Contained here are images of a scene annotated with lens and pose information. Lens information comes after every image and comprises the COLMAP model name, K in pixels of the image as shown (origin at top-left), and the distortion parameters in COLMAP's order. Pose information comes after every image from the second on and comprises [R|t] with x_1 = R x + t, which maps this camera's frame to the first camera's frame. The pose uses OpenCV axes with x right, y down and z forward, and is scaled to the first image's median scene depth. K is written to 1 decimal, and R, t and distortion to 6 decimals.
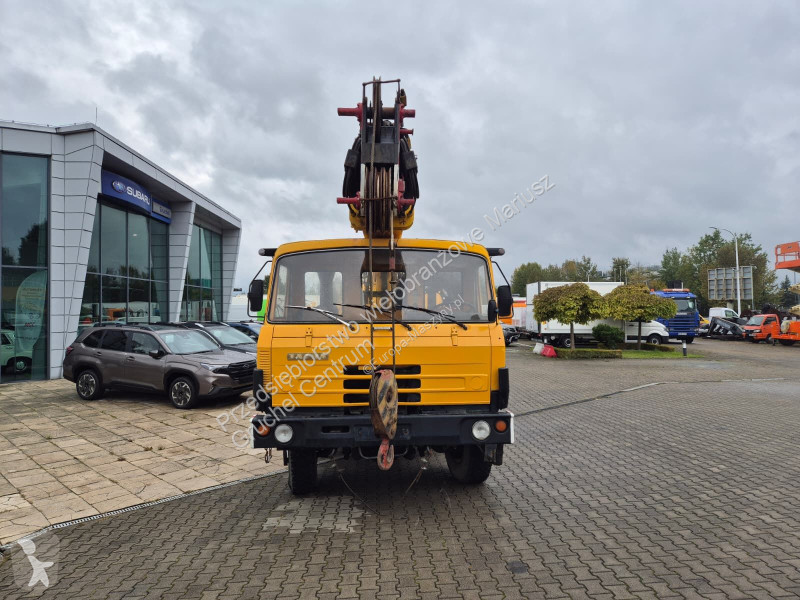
lens RADIAL K [[531.0, 0, 402.6], [0, 531.0, 300.9], [0, 0, 1]] dist [0.085393, -0.076847]
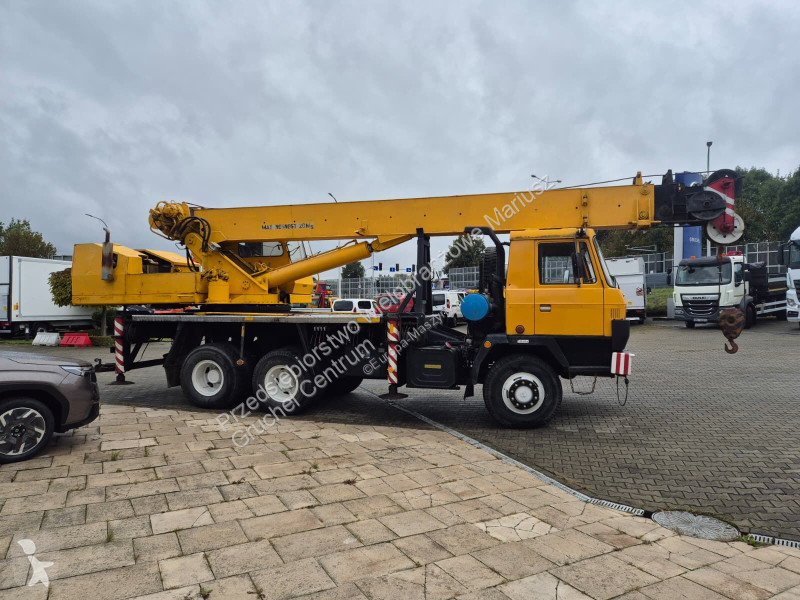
lens RADIAL K [[531.0, 0, 402.6], [0, 531.0, 300.9], [0, 0, 1]] dist [0.085393, -0.076847]
pose [[0.290832, 0.008602, 0.956736, -1.788527], [-0.024183, 0.999706, -0.001637, 0.095555], [-0.956469, -0.022661, 0.290954, 1.155033]]
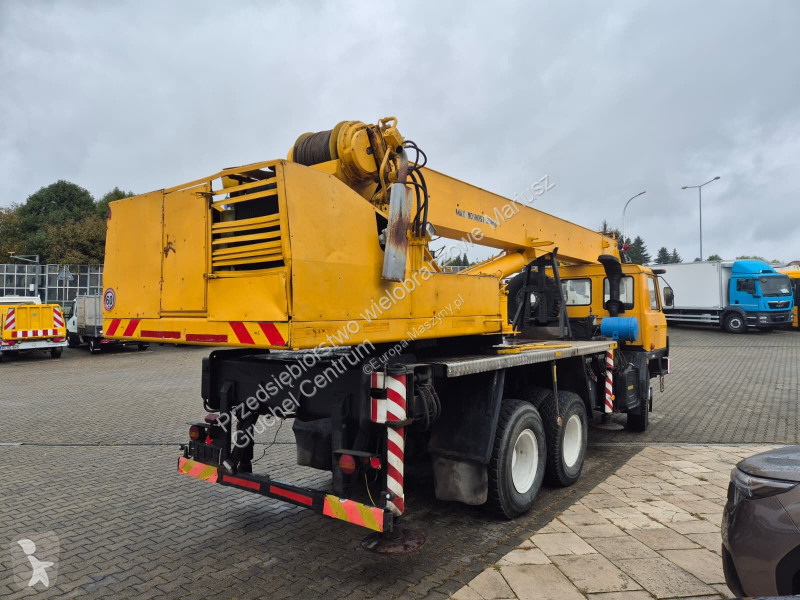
lens RADIAL K [[531.0, 0, 402.6], [0, 531.0, 300.9], [0, 0, 1]] dist [0.085393, -0.076847]
pose [[-0.772554, 0.029126, 0.634281, -0.789036], [-0.006342, 0.998544, -0.053577, 0.110909], [-0.634918, -0.045414, -0.771244, 3.197699]]
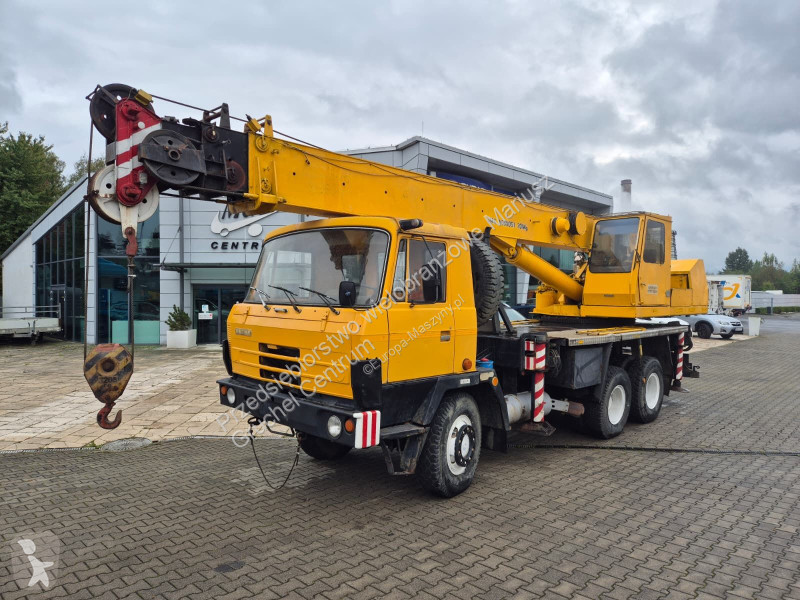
lens RADIAL K [[531.1, 0, 397.3], [0, 531.1, 298.7], [0, 0, 1]] dist [0.081017, -0.072138]
pose [[0.678944, 0.020774, -0.733896, 0.873984], [0.001367, 0.999562, 0.029559, 0.000242], [0.734189, -0.021072, 0.678618, 0.469486]]
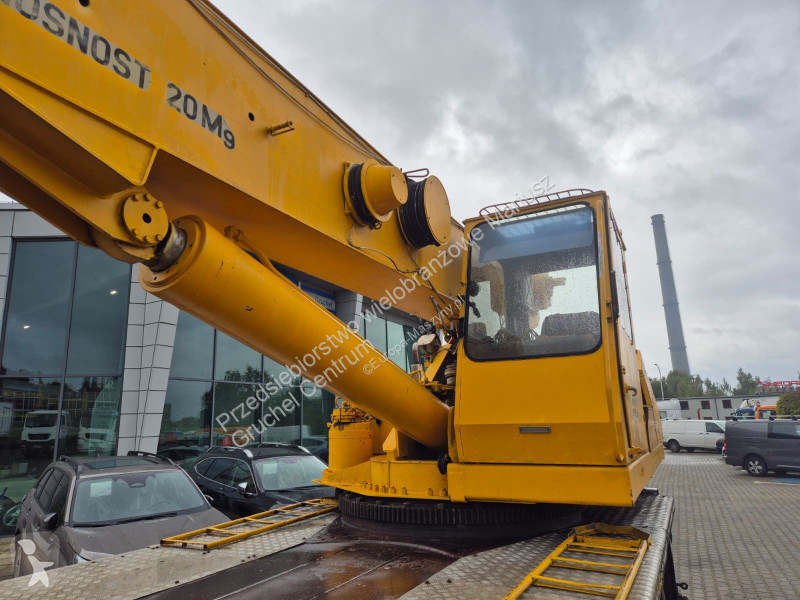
lens RADIAL K [[531.0, 0, 402.6], [0, 531.0, 300.9], [0, 0, 1]] dist [0.085393, -0.076847]
pose [[0.872747, -0.127873, -0.471128, 0.227036], [0.032623, 0.978203, -0.205070, 0.021598], [0.487082, 0.163605, 0.857896, 1.588156]]
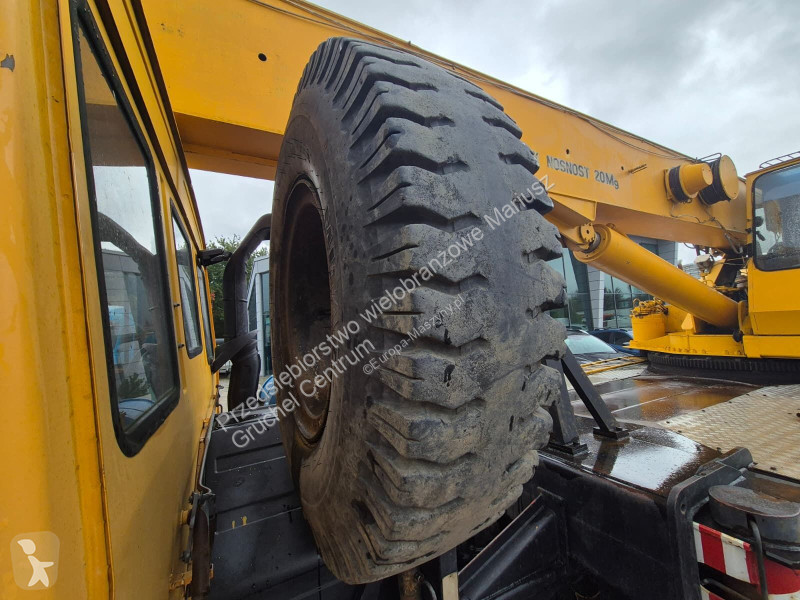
lens RADIAL K [[327.8, 0, 398.2], [0, 327.8, 303.2], [0, 0, 1]] dist [0.000496, -0.000083]
pose [[0.423513, -0.087391, -0.901665, 0.242220], [0.071837, 0.995441, -0.062738, 0.012418], [0.903037, -0.038202, 0.427860, 1.346943]]
